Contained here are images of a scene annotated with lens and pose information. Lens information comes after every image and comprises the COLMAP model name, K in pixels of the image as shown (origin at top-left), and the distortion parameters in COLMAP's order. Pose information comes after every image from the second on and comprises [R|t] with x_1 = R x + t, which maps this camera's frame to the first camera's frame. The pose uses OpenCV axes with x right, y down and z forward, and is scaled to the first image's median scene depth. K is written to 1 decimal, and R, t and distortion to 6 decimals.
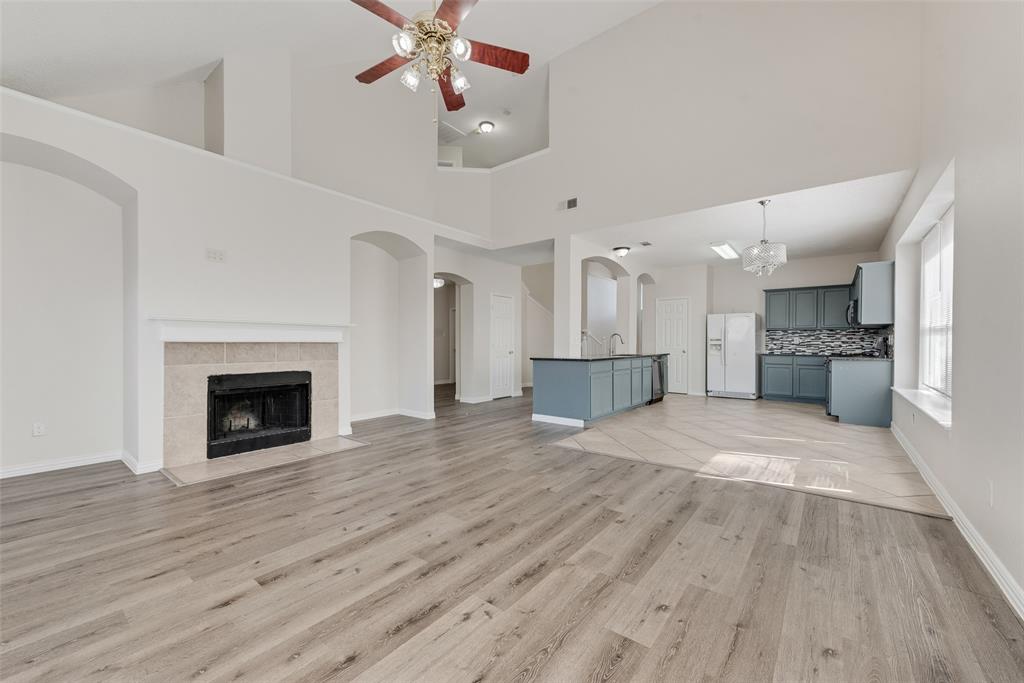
lens RADIAL K [[403.7, 0, 511.6], [0, 403.7, 346.0], [0, 0, 1]] dist [0.020337, -0.000061]
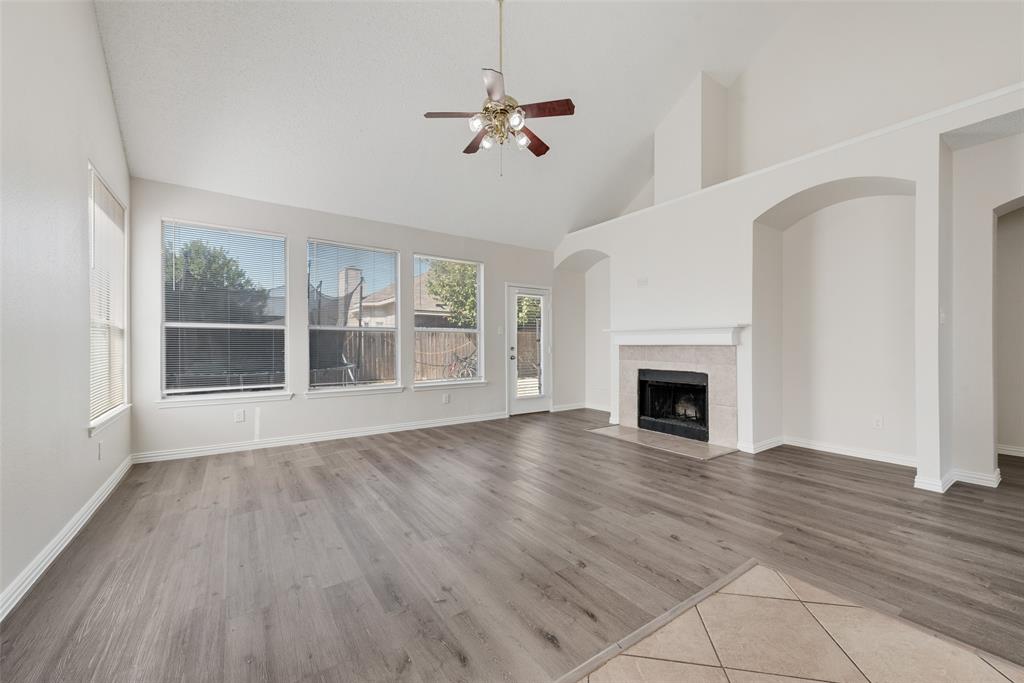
lens RADIAL K [[403.7, 0, 511.5], [0, 403.7, 344.1], [0, 0, 1]] dist [0.020337, -0.000061]
pose [[-0.300343, -0.001408, -0.953830, 0.862679], [-0.002391, 0.999997, -0.000723, -0.012474], [0.953828, 0.002064, -0.300345, 1.183353]]
